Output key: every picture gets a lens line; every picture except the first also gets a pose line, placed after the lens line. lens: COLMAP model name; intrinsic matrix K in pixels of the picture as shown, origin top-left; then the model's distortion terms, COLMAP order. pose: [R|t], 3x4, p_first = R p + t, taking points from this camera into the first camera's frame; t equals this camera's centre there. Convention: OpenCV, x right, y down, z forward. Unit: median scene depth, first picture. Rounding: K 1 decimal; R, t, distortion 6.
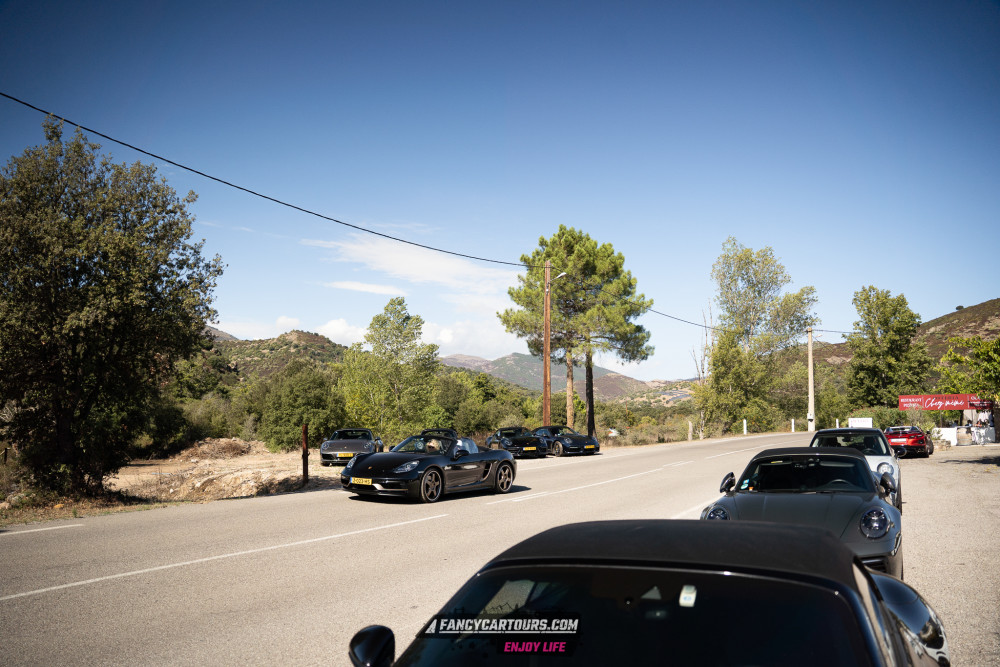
lens RADIAL K [[790.1, 0, 489.5], [0, 790.1, 333.4], [0, 0, 1]] dist [-0.177907, 0.103713]
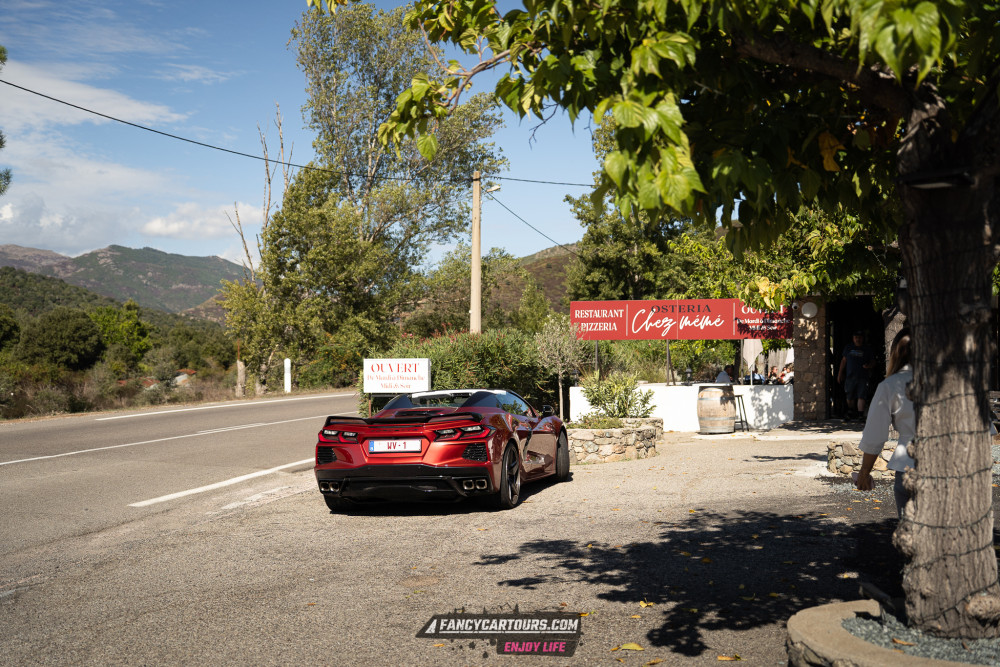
lens RADIAL K [[1259.2, 0, 500.7], [0, 1259.2, 332.7], [0, 0, 1]] dist [0.036656, 0.000000]
pose [[0.947647, 0.002790, 0.319309, 0.199362], [-0.031455, 0.995914, 0.084649, 0.029519], [-0.317768, -0.090261, 0.943863, 0.264359]]
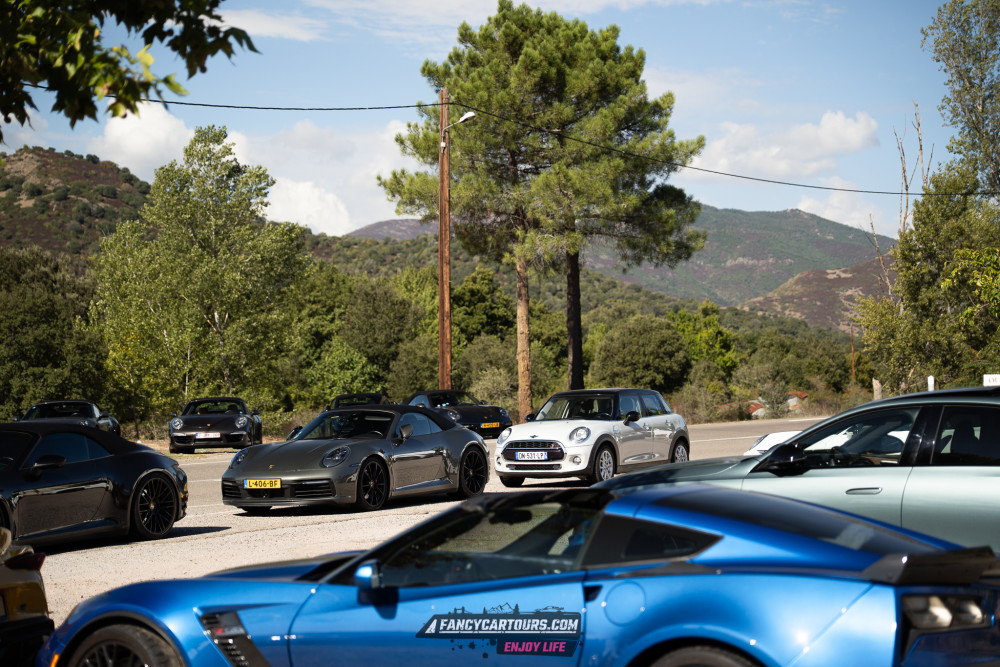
lens RADIAL K [[2116.7, 0, 501.2], [0, 2116.7, 332.0], [0, 0, 1]] dist [0.530931, 0.000000]
pose [[0.999279, -0.016211, -0.034326, 0.103381], [0.019111, 0.996120, 0.085910, -0.032414], [0.032800, -0.086504, 0.995711, -0.305323]]
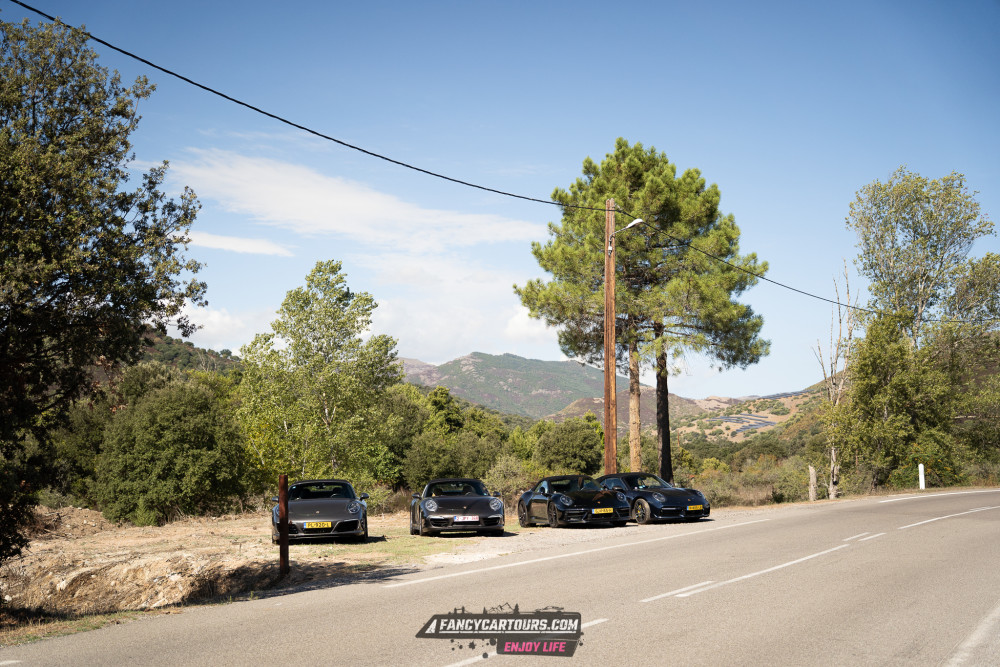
lens RADIAL K [[1320.6, 0, 479.2], [0, 1320.6, 326.2], [0, 0, 1]] dist [0.094462, 0.000000]
pose [[0.999363, -0.003641, 0.035509, -0.040356], [0.003469, 0.999982, 0.004891, -0.000227], [-0.035526, -0.004764, 0.999357, -0.005291]]
